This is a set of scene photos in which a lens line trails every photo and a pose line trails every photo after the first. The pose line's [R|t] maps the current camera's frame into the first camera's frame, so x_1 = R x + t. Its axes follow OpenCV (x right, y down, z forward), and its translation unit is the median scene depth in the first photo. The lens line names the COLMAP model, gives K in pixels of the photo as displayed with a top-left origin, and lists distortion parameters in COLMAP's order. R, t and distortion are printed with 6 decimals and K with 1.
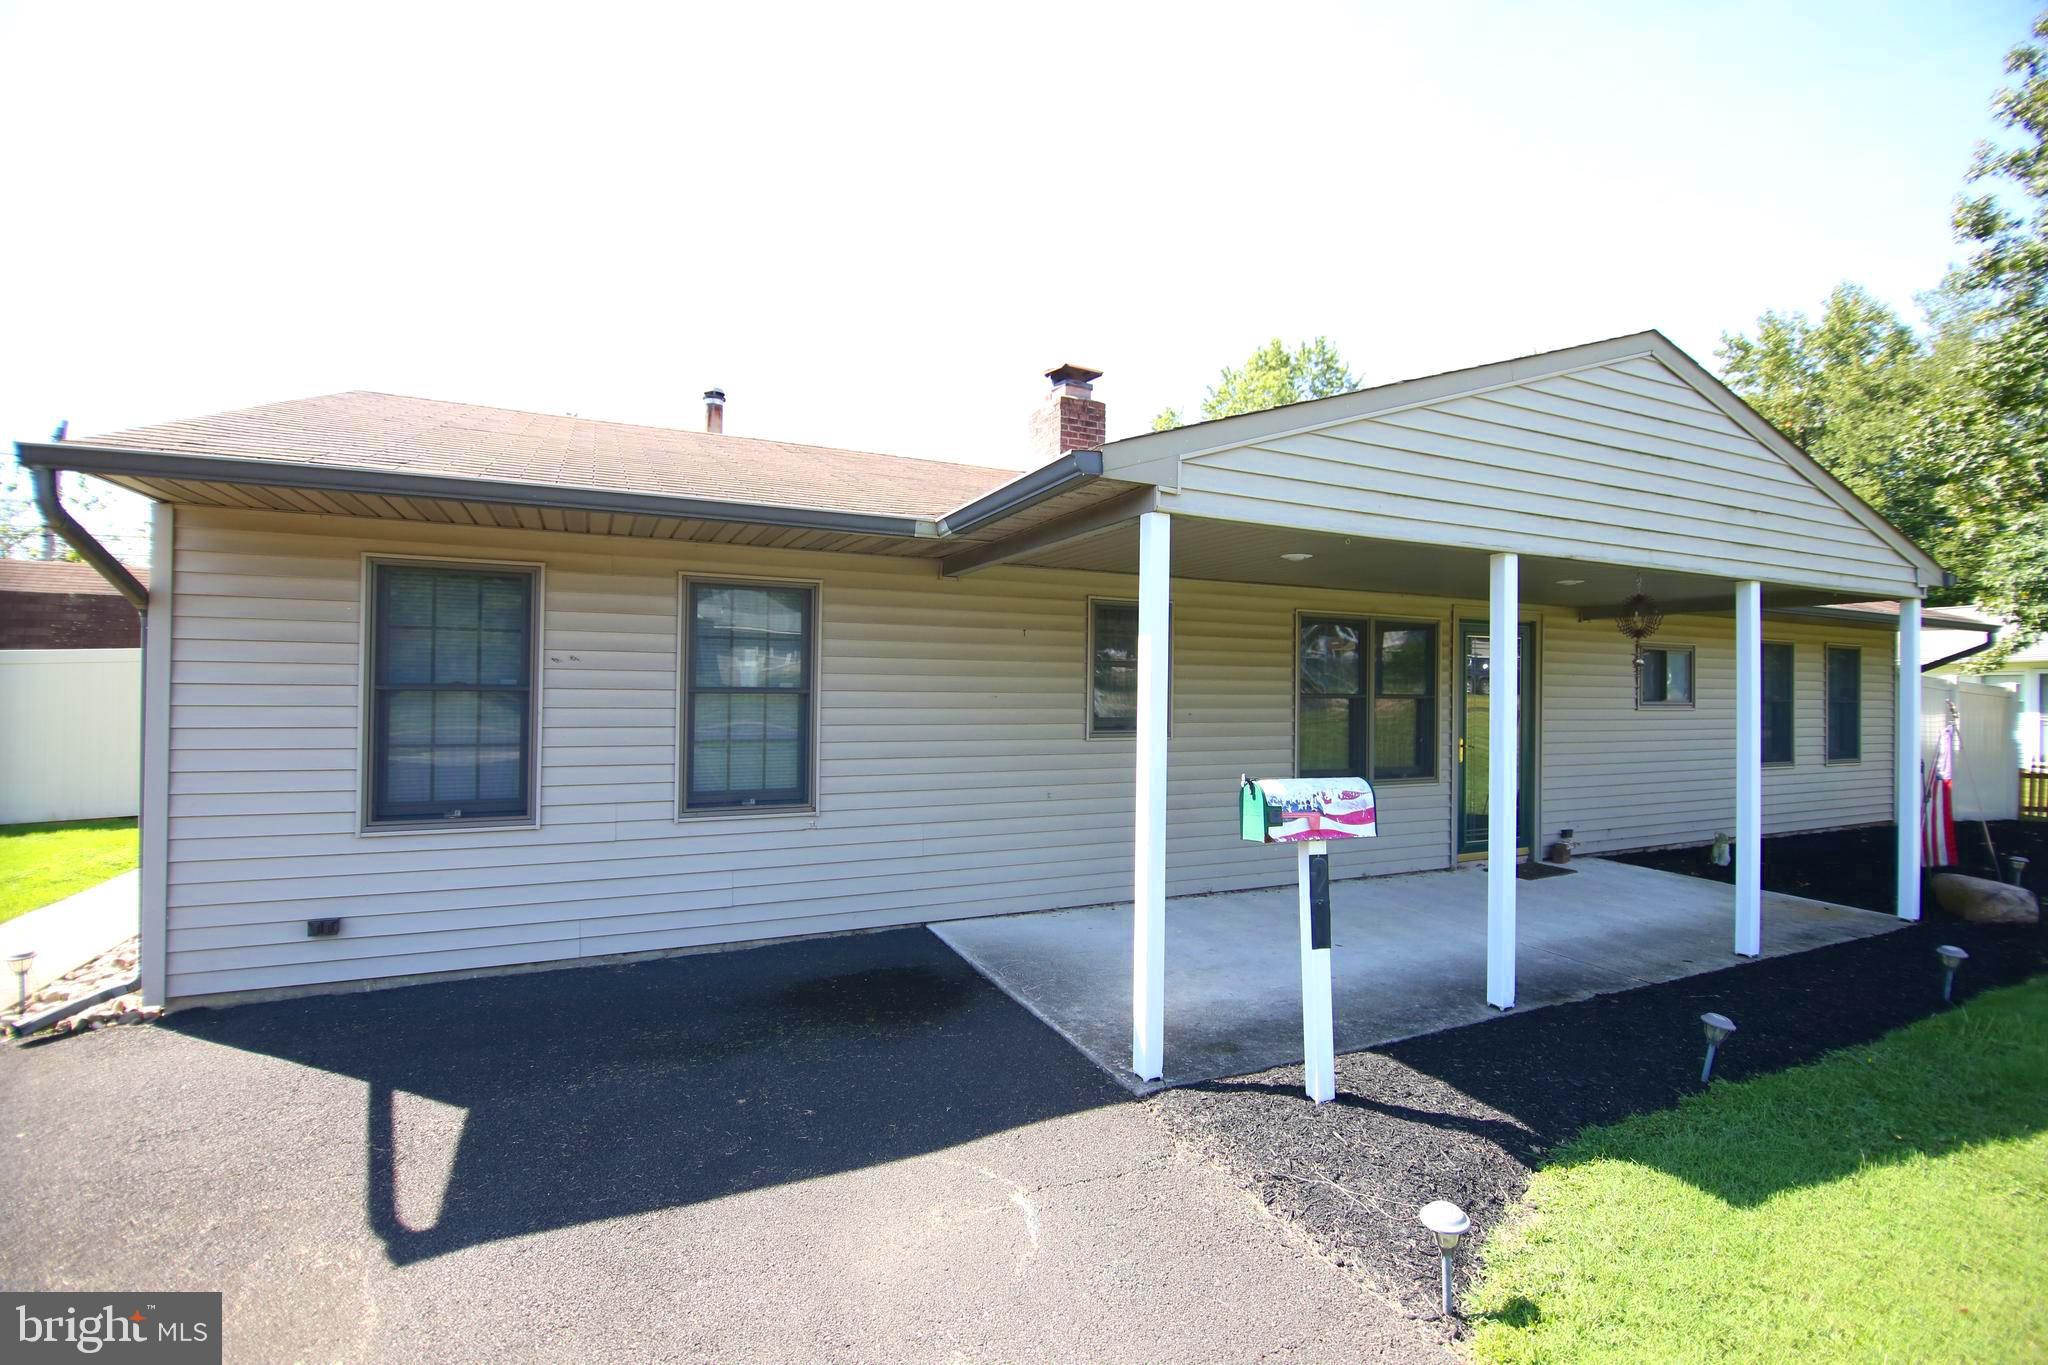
lens RADIAL K [[919.1, 0, 1023.5], [0, 919.1, 674.5], [0, 0, 1]] dist [-0.009931, -0.006110]
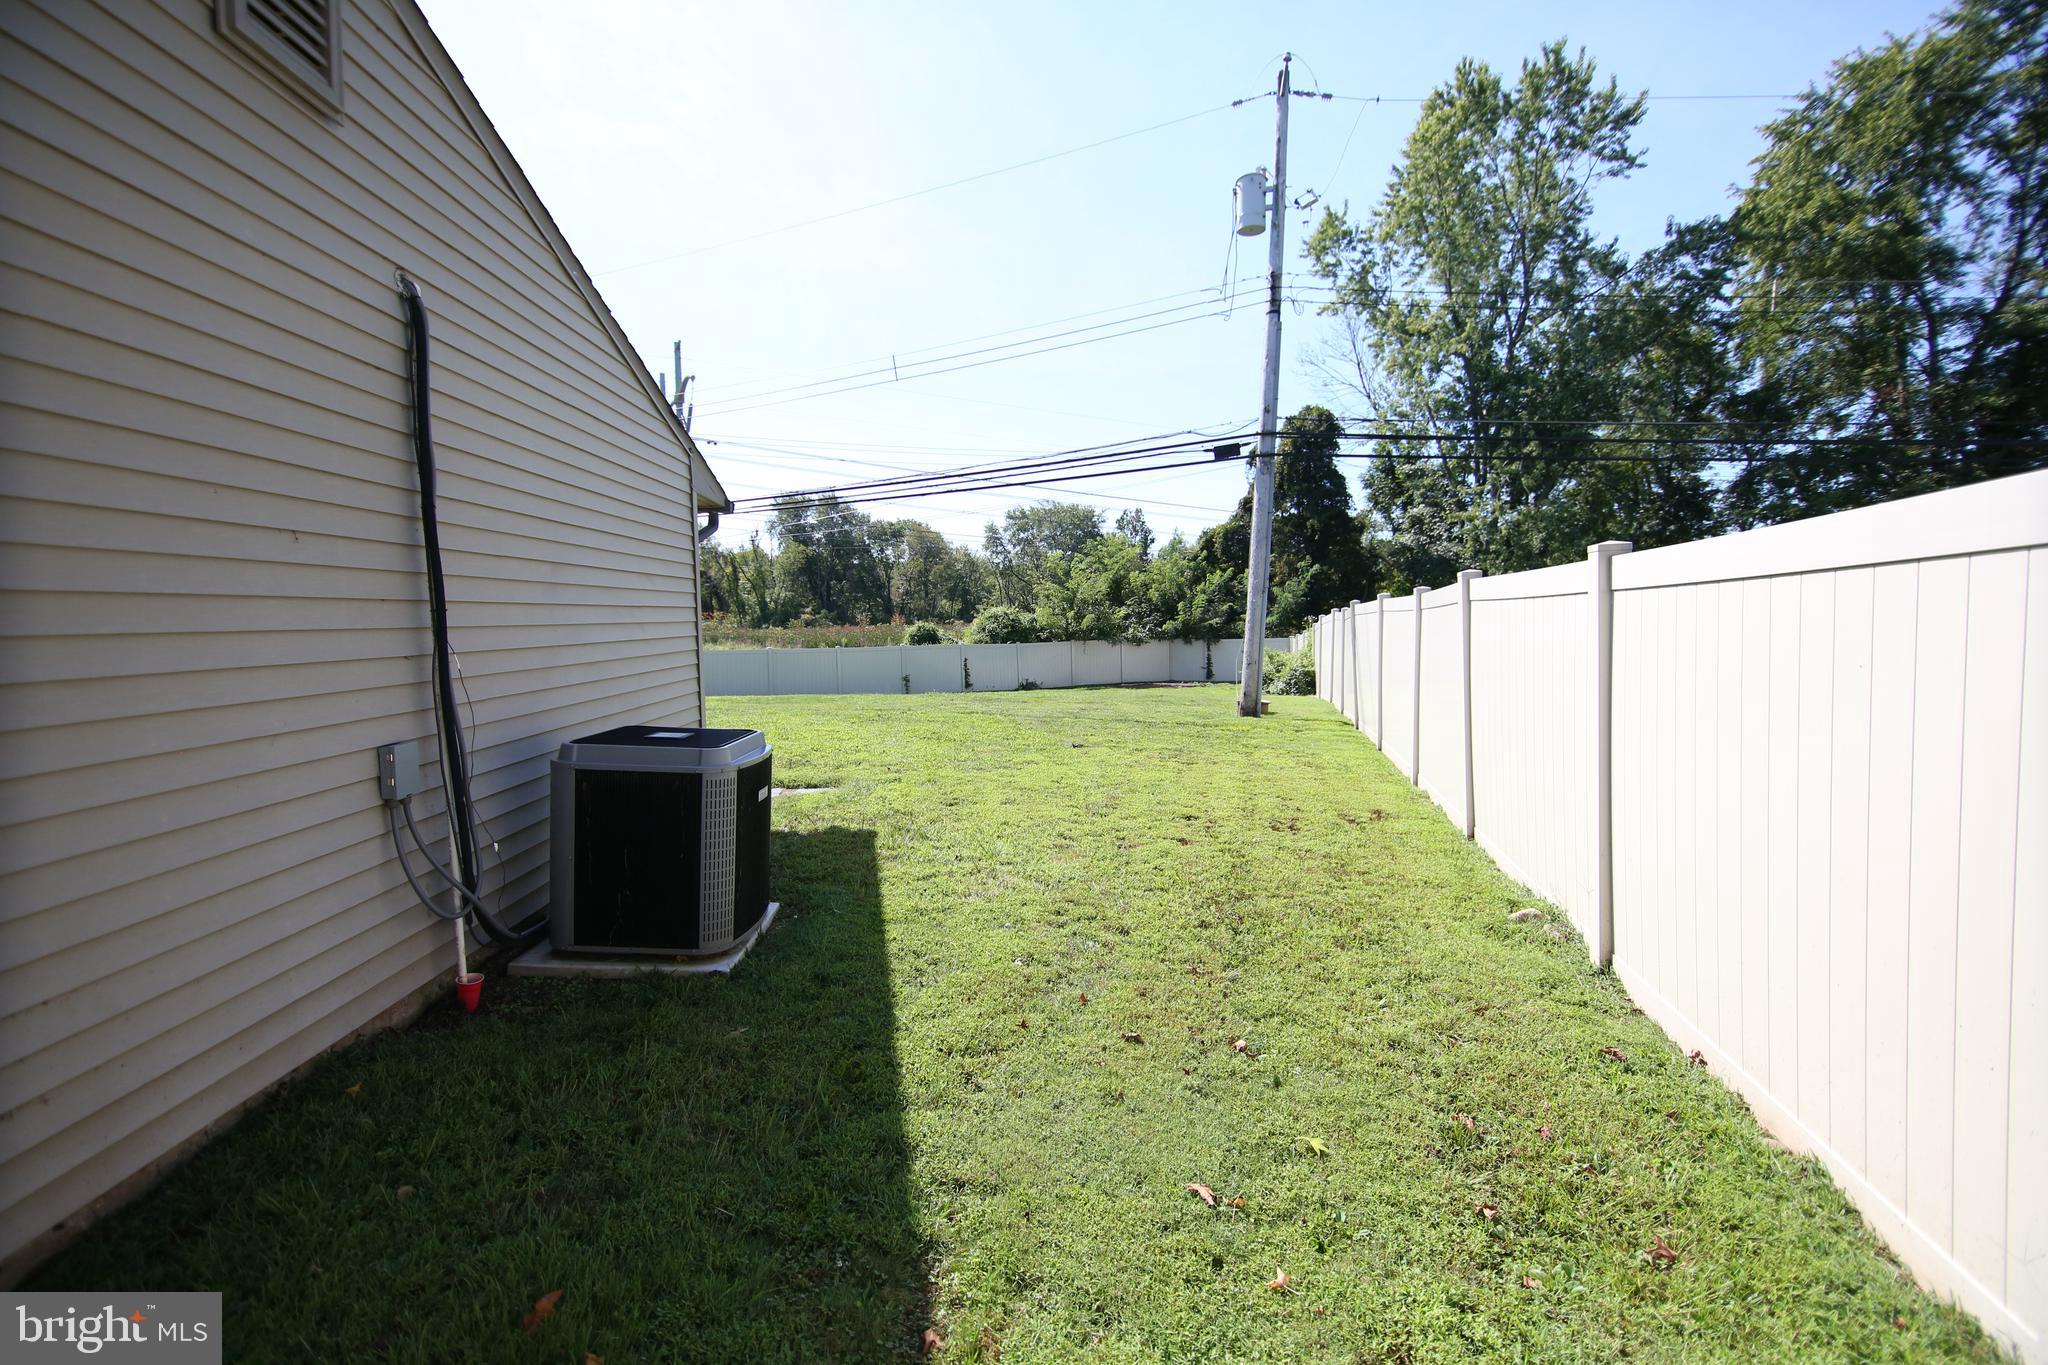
lens RADIAL K [[932.3, 0, 1037.0], [0, 932.3, 686.8], [0, 0, 1]] dist [-0.018318, -0.000731]
pose [[0.925249, -0.000358, -0.379359, 2.518559], [0.034268, 0.995990, 0.082639, 0.072622], [0.377808, -0.089461, 0.921552, 2.625344]]
